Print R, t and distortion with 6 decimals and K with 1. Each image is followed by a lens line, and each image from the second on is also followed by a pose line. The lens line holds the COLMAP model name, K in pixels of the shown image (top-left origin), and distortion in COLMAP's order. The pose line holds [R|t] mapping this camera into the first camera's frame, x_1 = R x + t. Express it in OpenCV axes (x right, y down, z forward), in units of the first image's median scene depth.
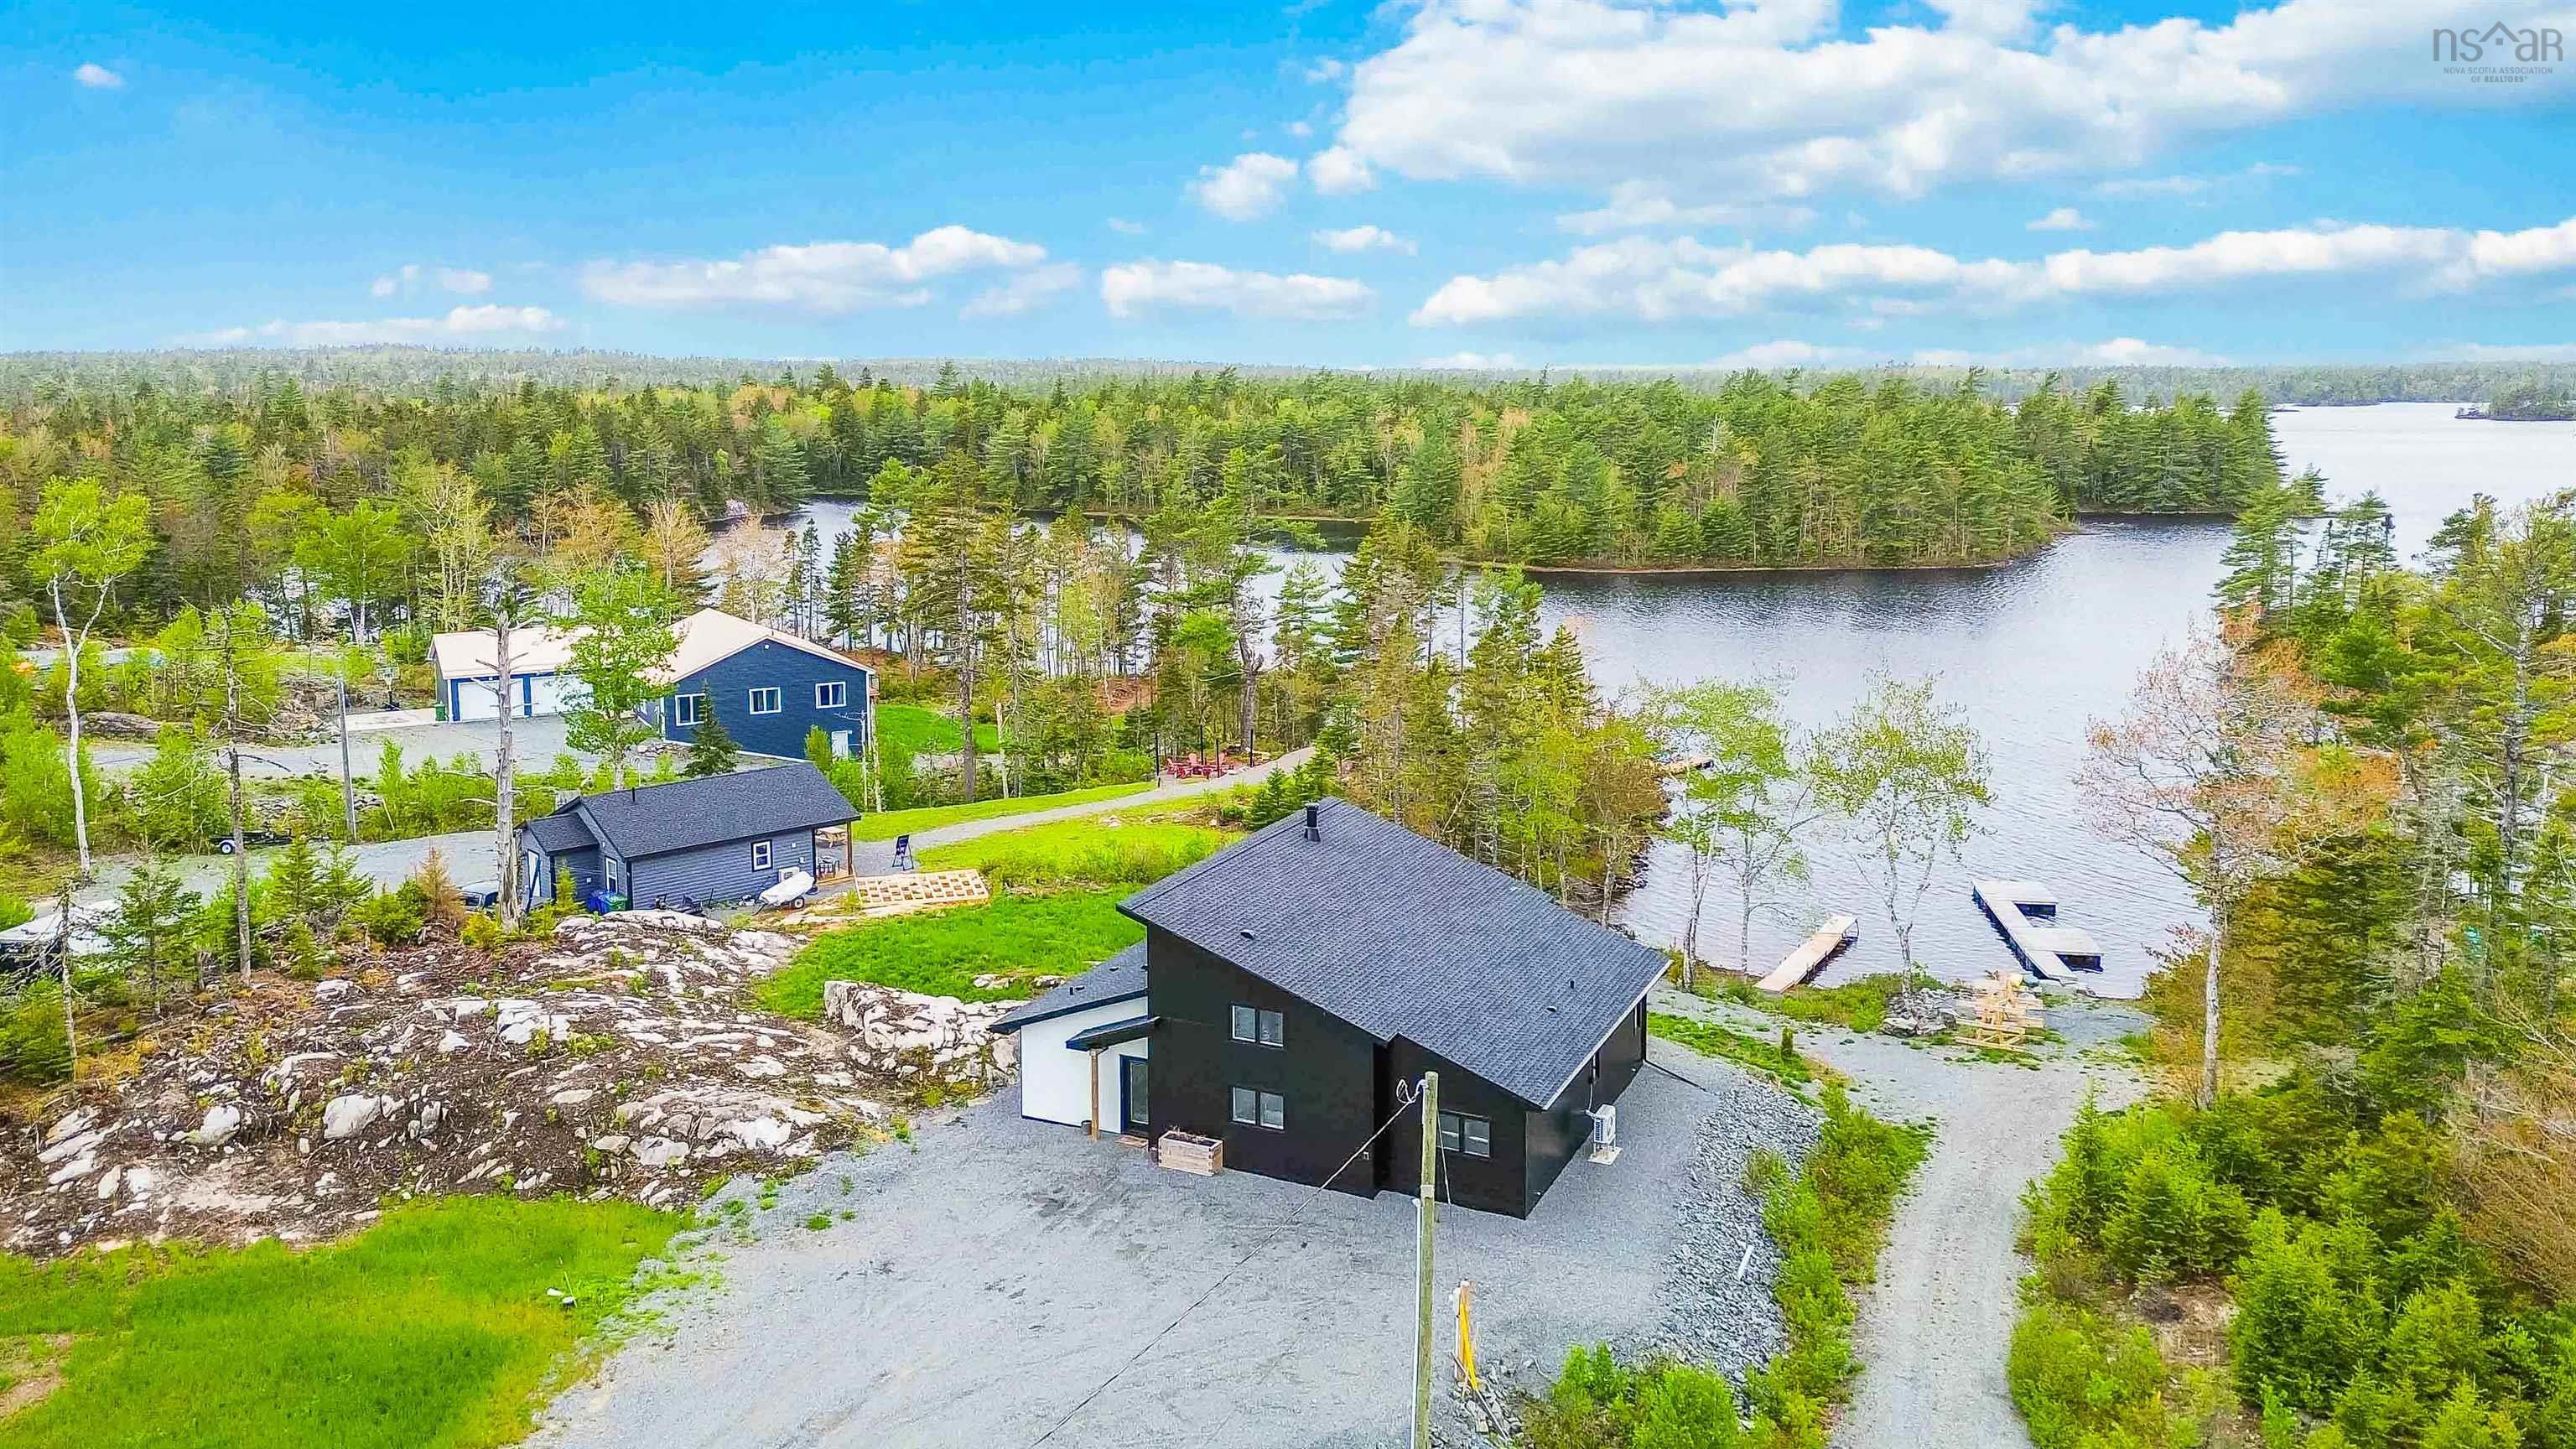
lens RADIAL K [[1784.5, 0, 1255.2], [0, 1784.5, 719.1], [0, 0, 1]] dist [0.041333, 0.000670]
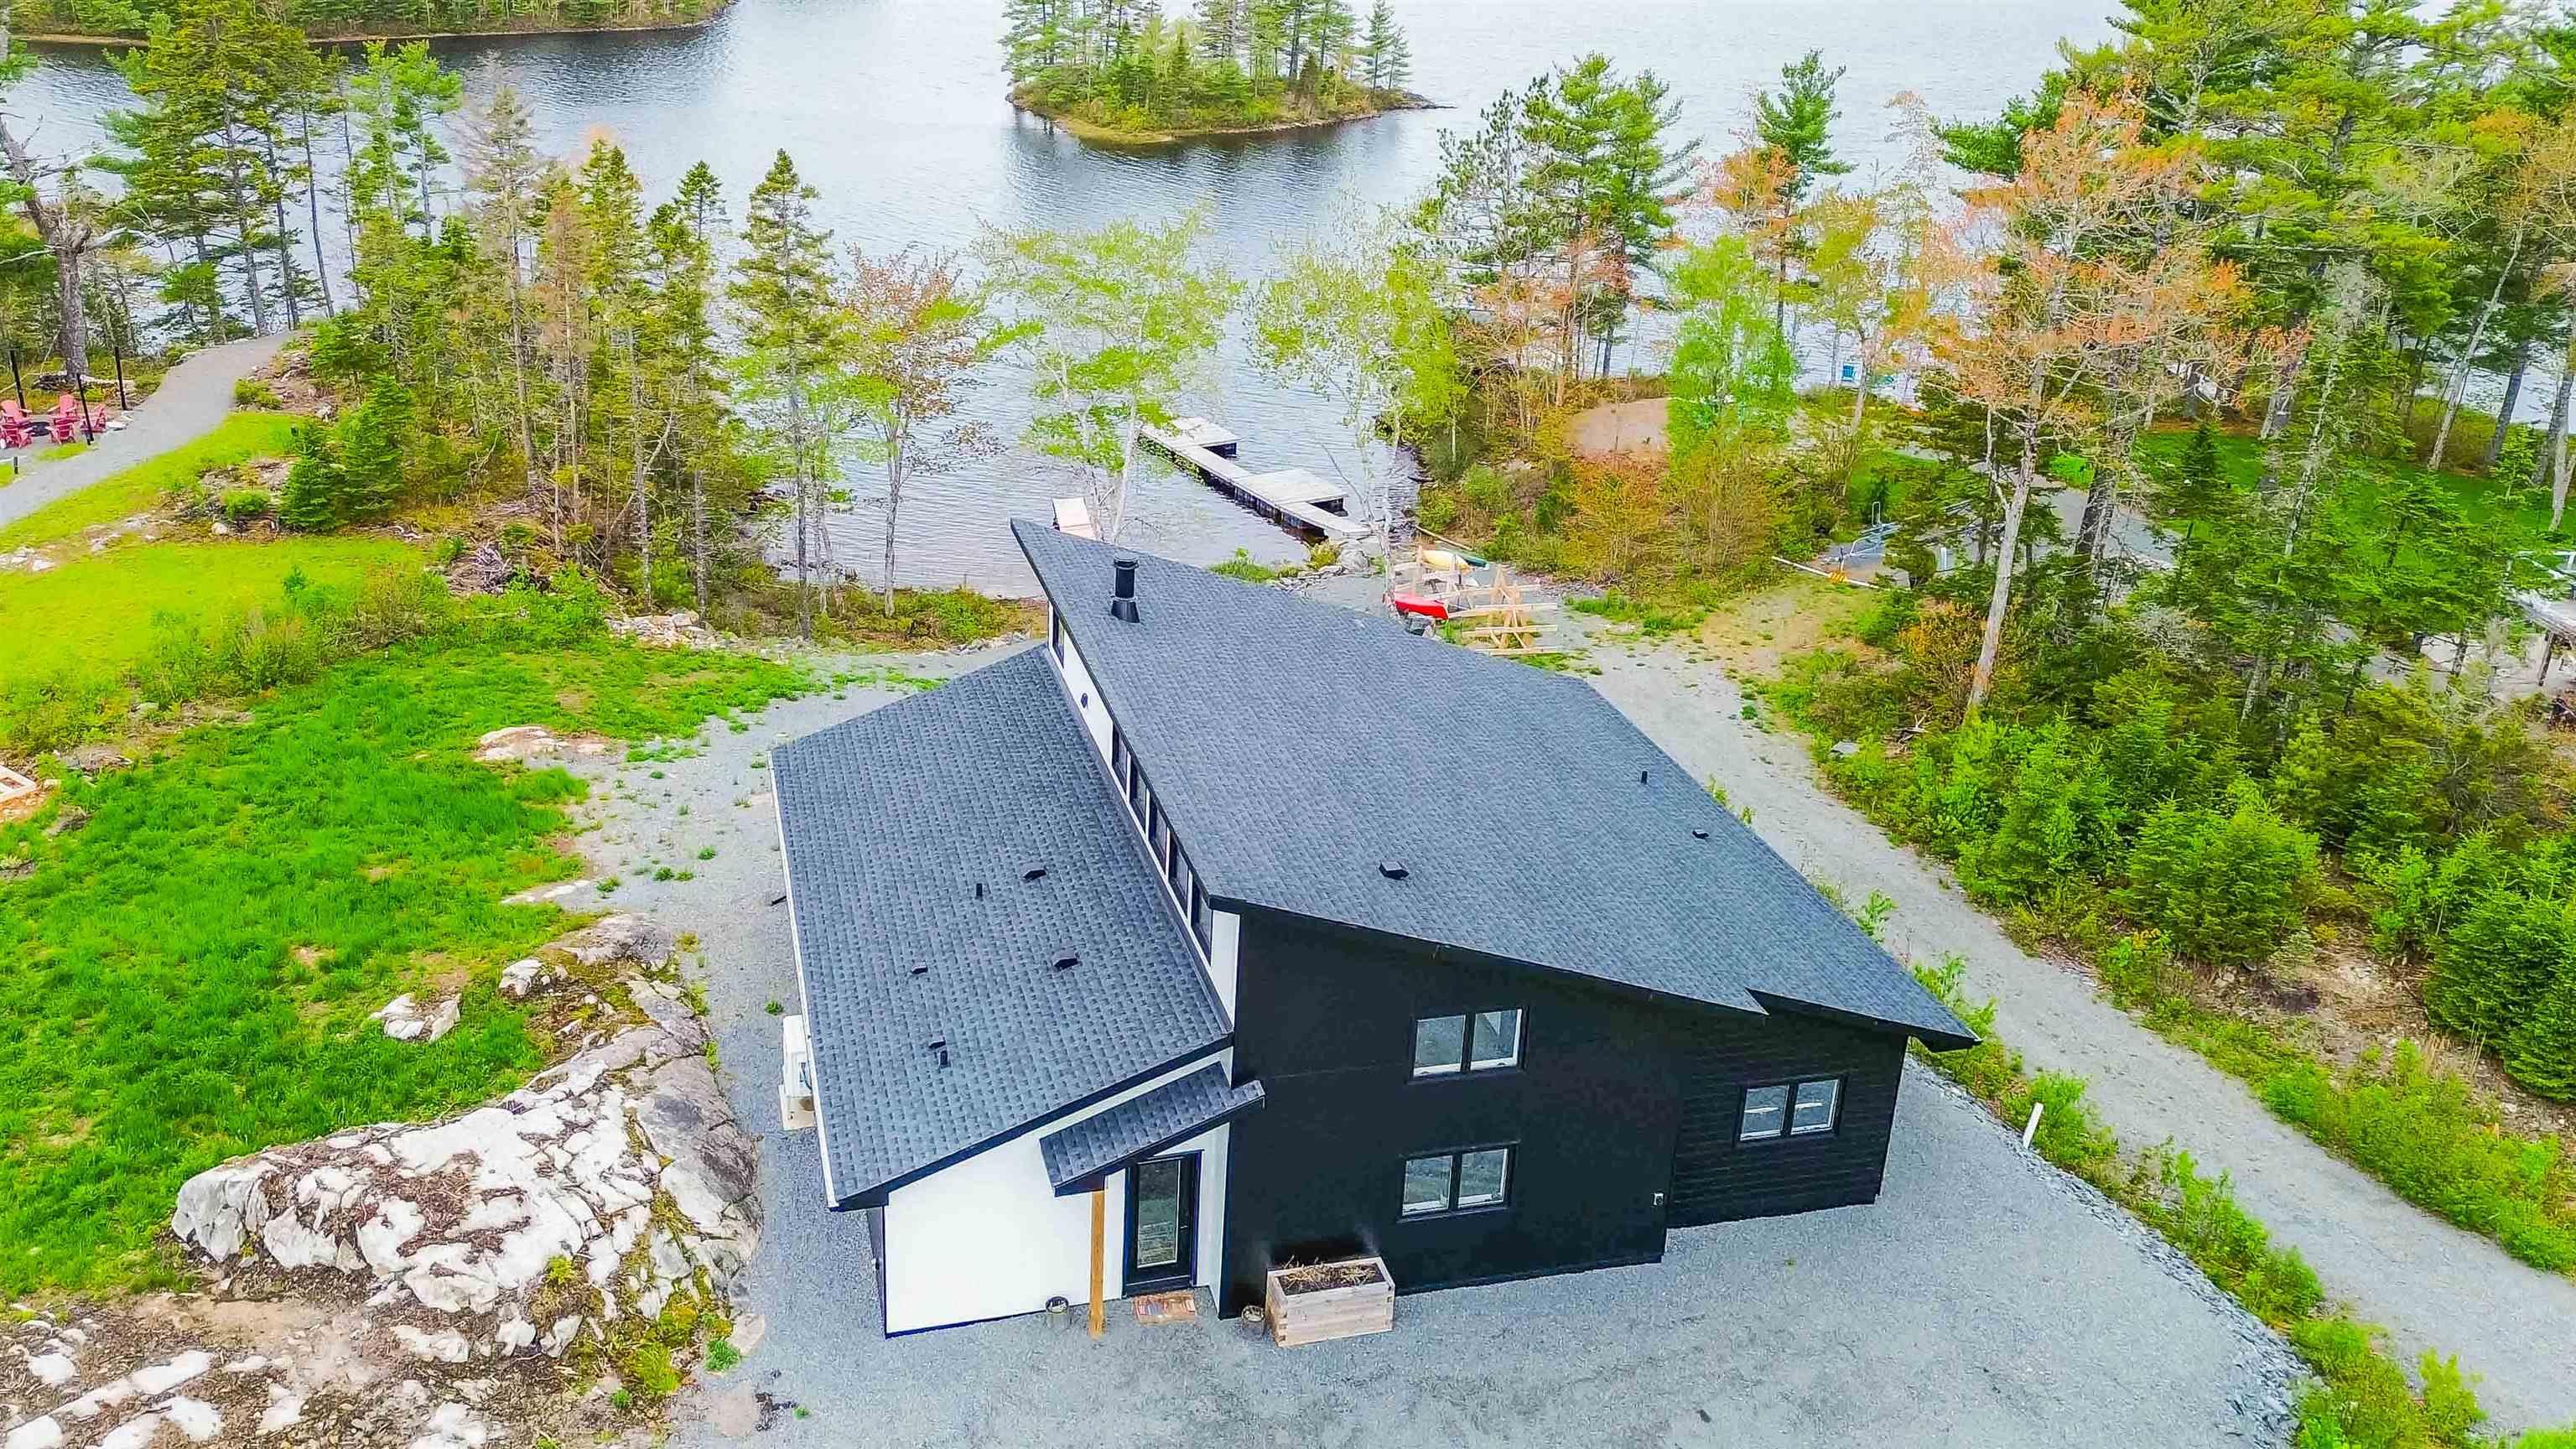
lens RADIAL K [[1939.6, 0, 1171.6], [0, 1939.6, 726.1], [0, 0, 1]] dist [0.002249, 0.003114]
pose [[0.772584, -0.236844, 0.589083, -0.319166], [0.076665, 0.955829, 0.283749, -0.066931], [-0.630267, -0.174058, 0.756616, 0.566425]]
